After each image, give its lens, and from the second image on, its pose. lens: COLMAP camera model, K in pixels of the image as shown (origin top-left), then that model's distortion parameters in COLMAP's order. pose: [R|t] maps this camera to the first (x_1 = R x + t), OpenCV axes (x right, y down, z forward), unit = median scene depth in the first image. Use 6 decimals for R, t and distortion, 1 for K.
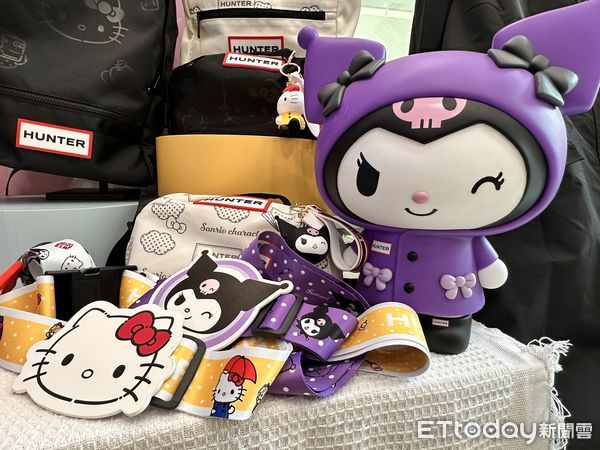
lens RADIAL K [[369.3, 0, 298.0], [0, 369.3, 233.2], [0, 0, 1]] dist [-0.001728, 0.001311]
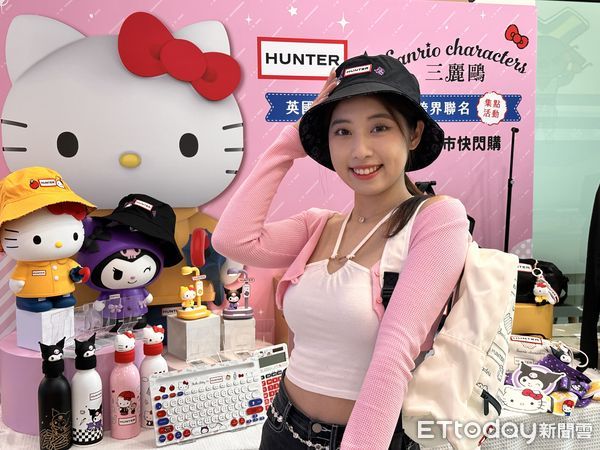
lens RADIAL K [[688.7, 0, 290.3], [0, 688.7, 232.8], [0, 0, 1]] dist [0.119764, -0.042535]
pose [[0.999267, -0.019435, -0.032992, -1.839170], [0.017770, 0.998589, -0.050034, -0.685733], [0.033918, 0.049411, 0.998202, -4.363289]]
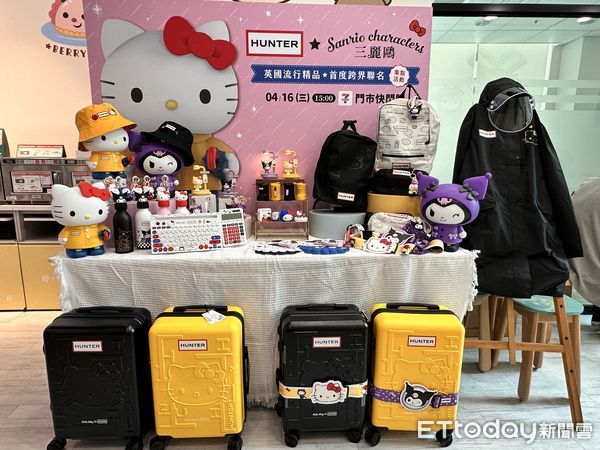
lens RADIAL K [[369.3, 0, 298.0], [0, 369.3, 233.2], [0, 0, 1]] dist [-0.001728, 0.001311]
pose [[0.972263, 0.032522, -0.231618, -0.339727], [-0.026047, 0.999181, 0.030961, 0.010816], [0.232436, -0.024070, 0.972314, -3.576378]]
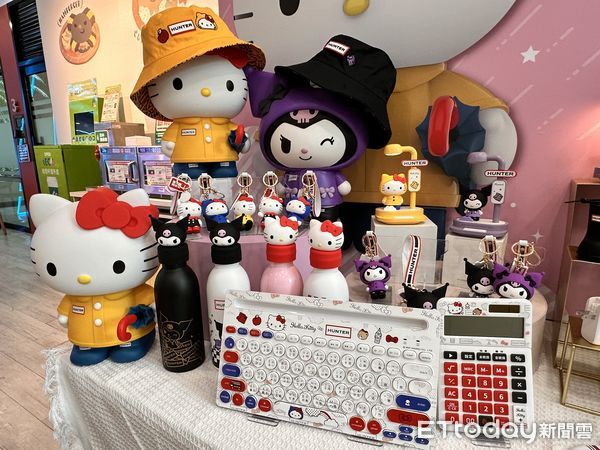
lens RADIAL K [[369.3, 0, 298.0], [0, 369.3, 233.2], [0, 0, 1]] dist [-0.001728, 0.001311]
pose [[0.657928, 0.136523, -0.740603, -1.694107], [-0.092930, 0.990632, 0.100058, -0.401106], [0.747325, 0.002994, 0.664452, -0.702317]]
